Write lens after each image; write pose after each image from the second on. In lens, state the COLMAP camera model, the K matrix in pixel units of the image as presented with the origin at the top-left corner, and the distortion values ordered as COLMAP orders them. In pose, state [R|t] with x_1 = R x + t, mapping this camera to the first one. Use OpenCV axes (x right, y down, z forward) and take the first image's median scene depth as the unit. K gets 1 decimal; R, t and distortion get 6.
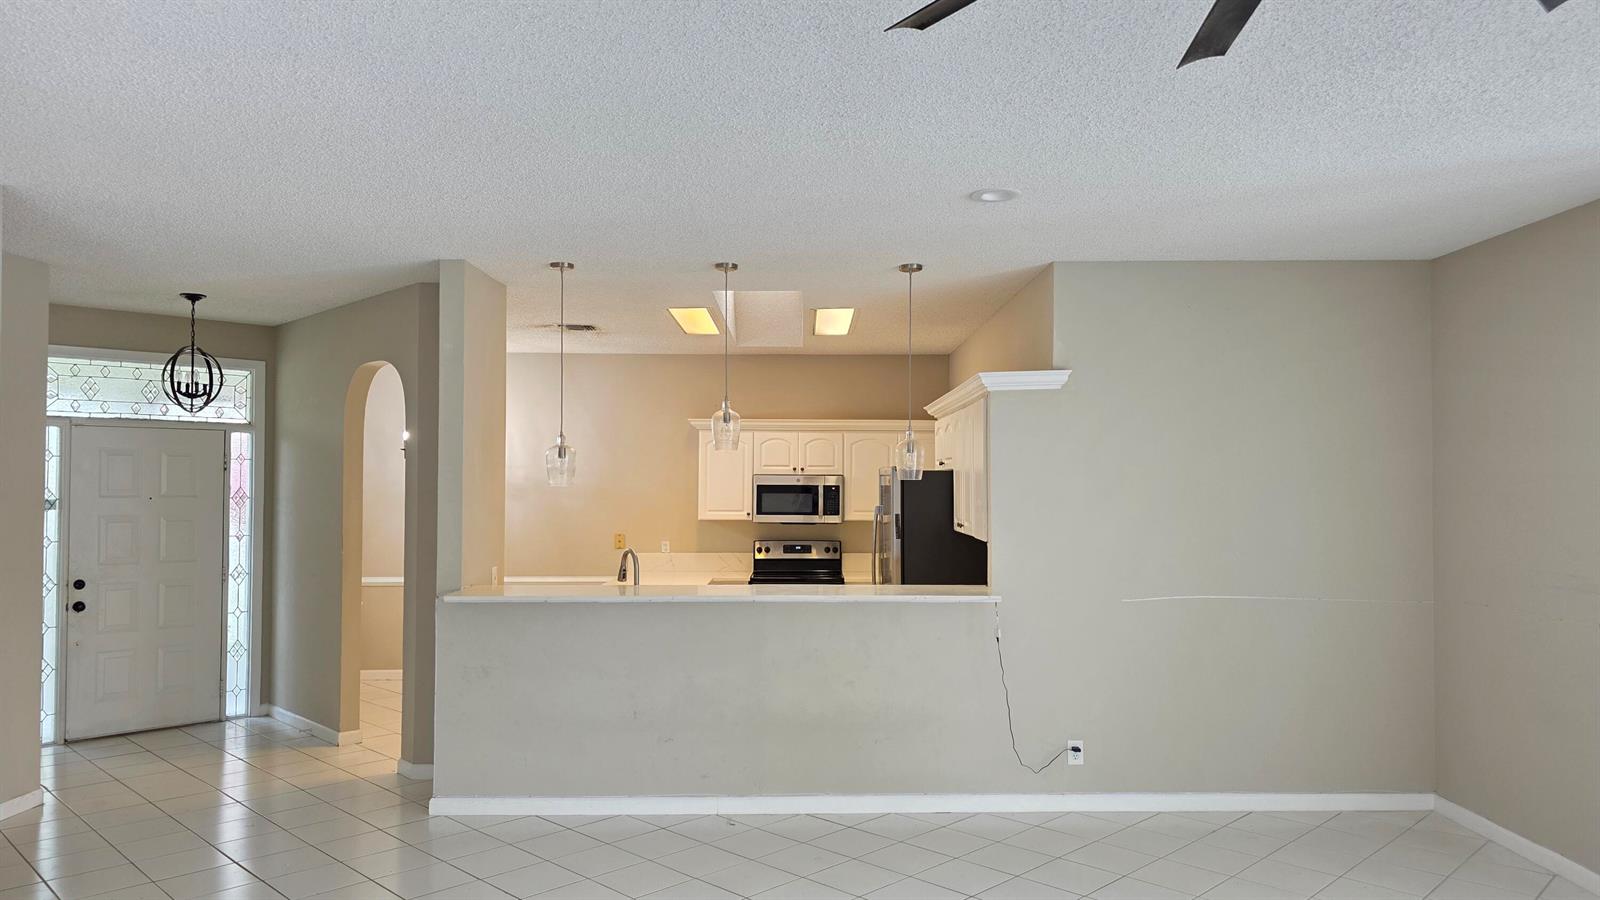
lens RADIAL K [[1110.9, 0, 800.0], [0, 1110.9, 450.0], [0, 0, 1]] dist [0.056922, -0.000874]
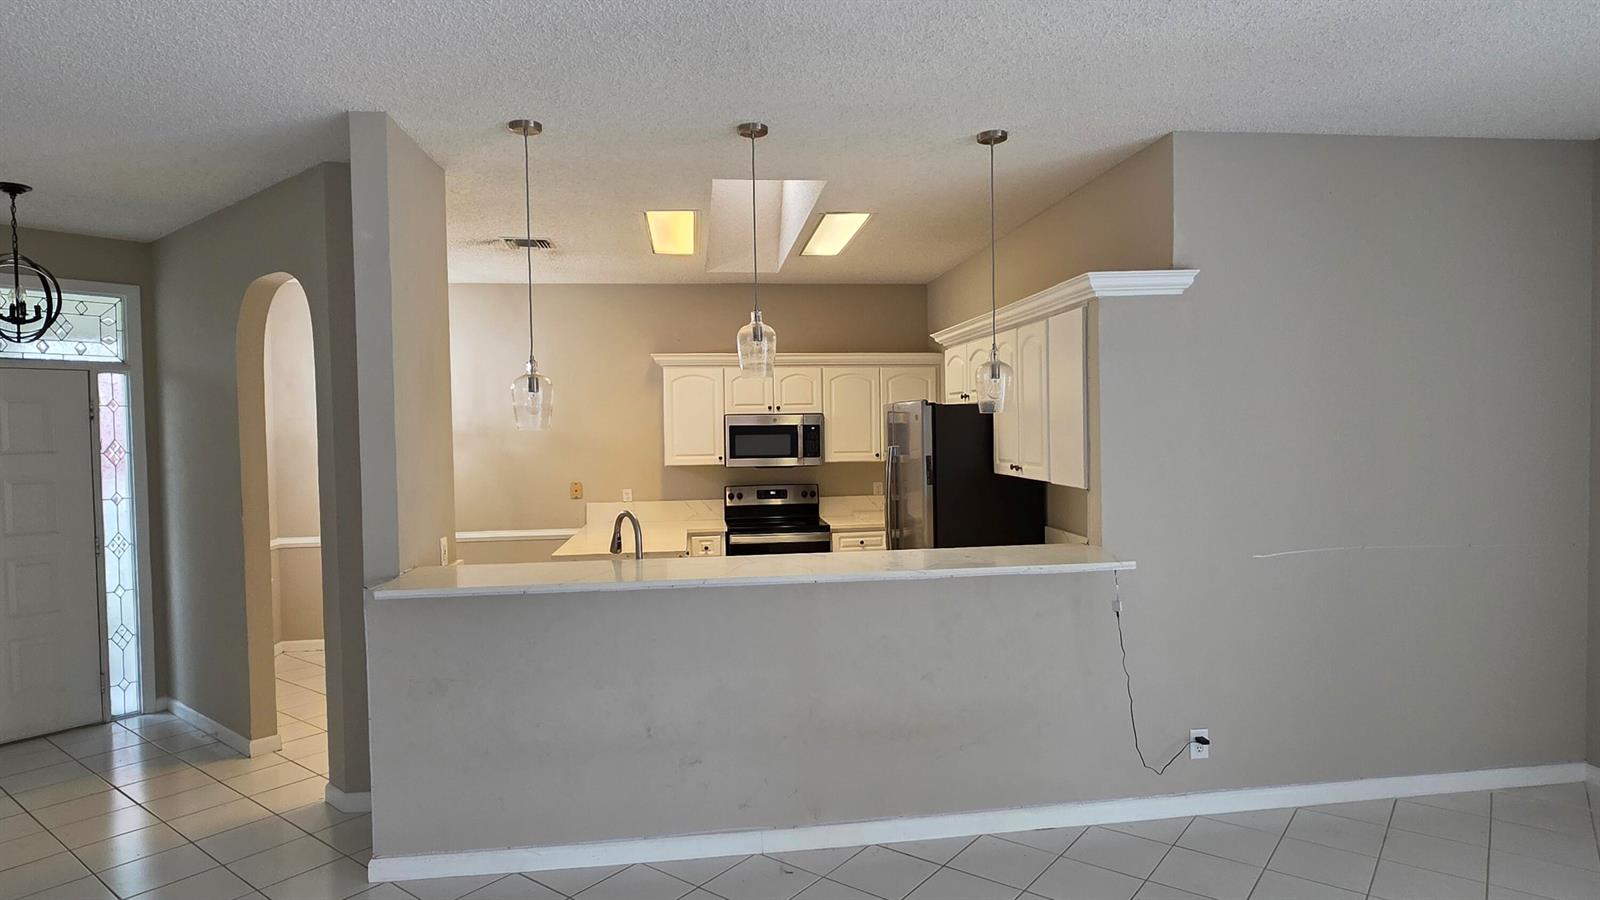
lens RADIAL K [[909.7, 0, 800.0], [0, 909.7, 450.0], [0, 0, 1]] dist [-0.006343, 0.016741]
pose [[0.991821, -0.022969, 0.125551, -0.089575], [0.015899, 0.998246, 0.057023, 0.010914], [-0.126640, -0.054560, 0.990447, 0.294698]]
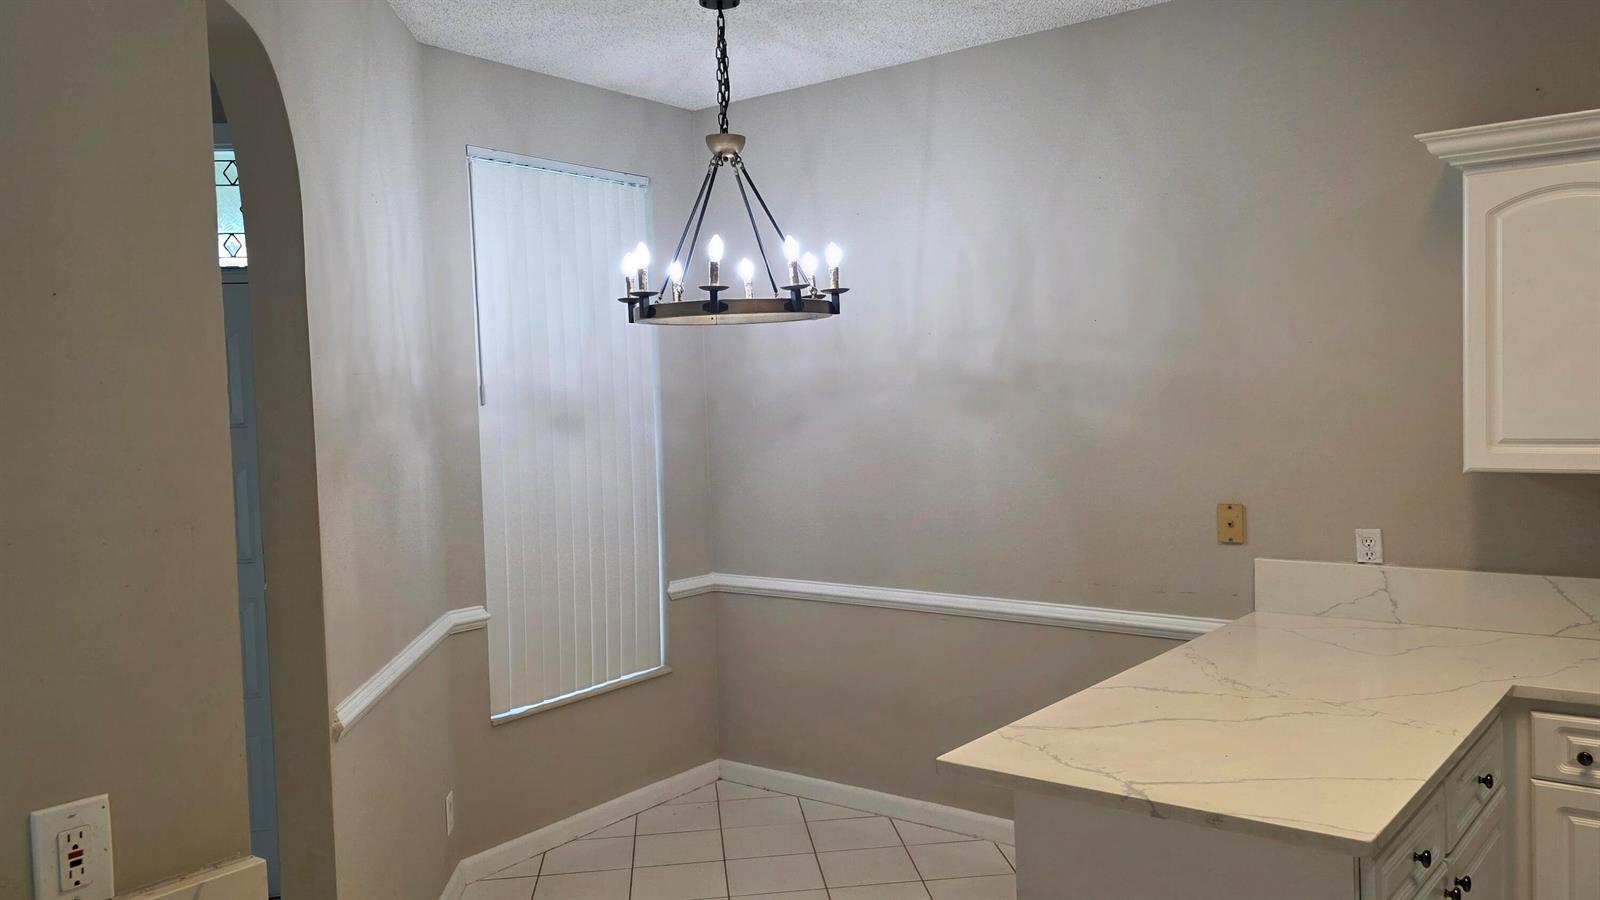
lens RADIAL K [[1217.7, 0, 800.0], [0, 1217.7, 450.0], [0, 0, 1]] dist [0.000601, 0.001238]
pose [[0.785790, 0.006082, -0.618464, -0.034134], [0.048072, 0.996326, 0.070876, 0.028857], [0.616623, -0.085424, 0.782610, 0.747761]]
